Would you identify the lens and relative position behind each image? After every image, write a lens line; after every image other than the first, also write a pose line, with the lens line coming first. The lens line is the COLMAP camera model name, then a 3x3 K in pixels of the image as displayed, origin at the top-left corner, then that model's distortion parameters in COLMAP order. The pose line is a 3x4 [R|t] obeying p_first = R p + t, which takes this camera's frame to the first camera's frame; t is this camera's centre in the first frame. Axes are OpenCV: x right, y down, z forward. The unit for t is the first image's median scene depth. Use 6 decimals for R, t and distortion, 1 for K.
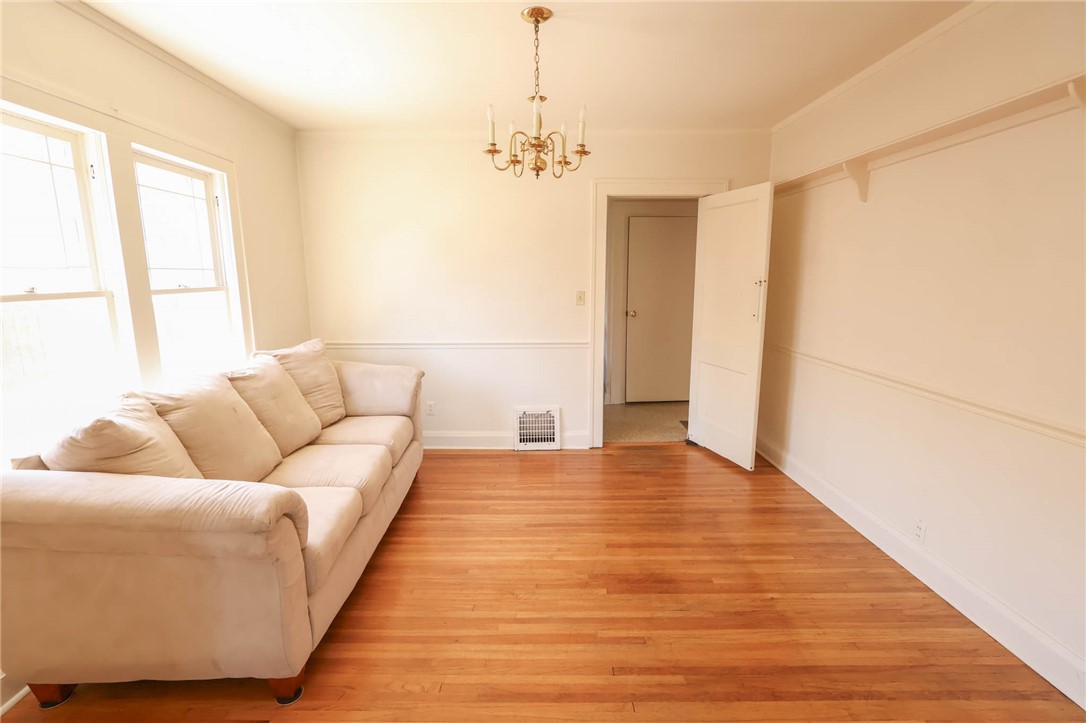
lens RADIAL K [[503.2, 0, 534.3], [0, 503.2, 364.1], [0, 0, 1]] dist [0.002585, 0.000385]
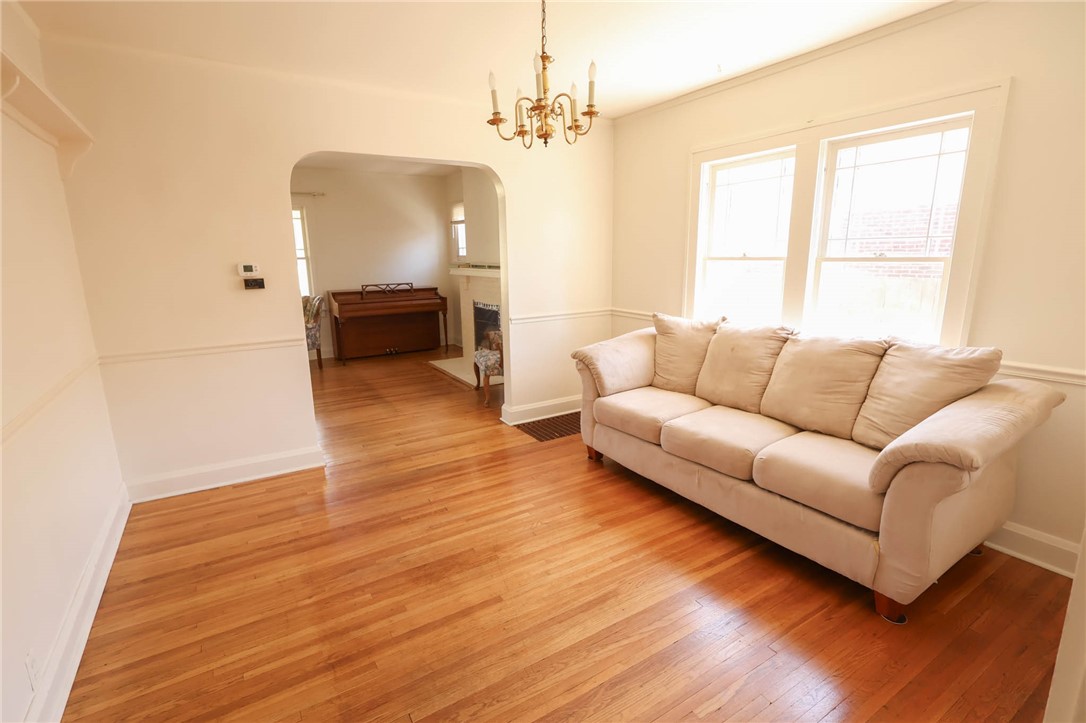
lens RADIAL K [[503.2, 0, 534.3], [0, 503.2, 364.1], [0, 0, 1]] dist [0.002585, 0.000385]
pose [[-0.853053, 0.128042, -0.505871, 0.536329], [-0.076654, 0.928164, 0.364191, -0.319207], [0.516163, 0.349451, -0.781959, 1.805066]]
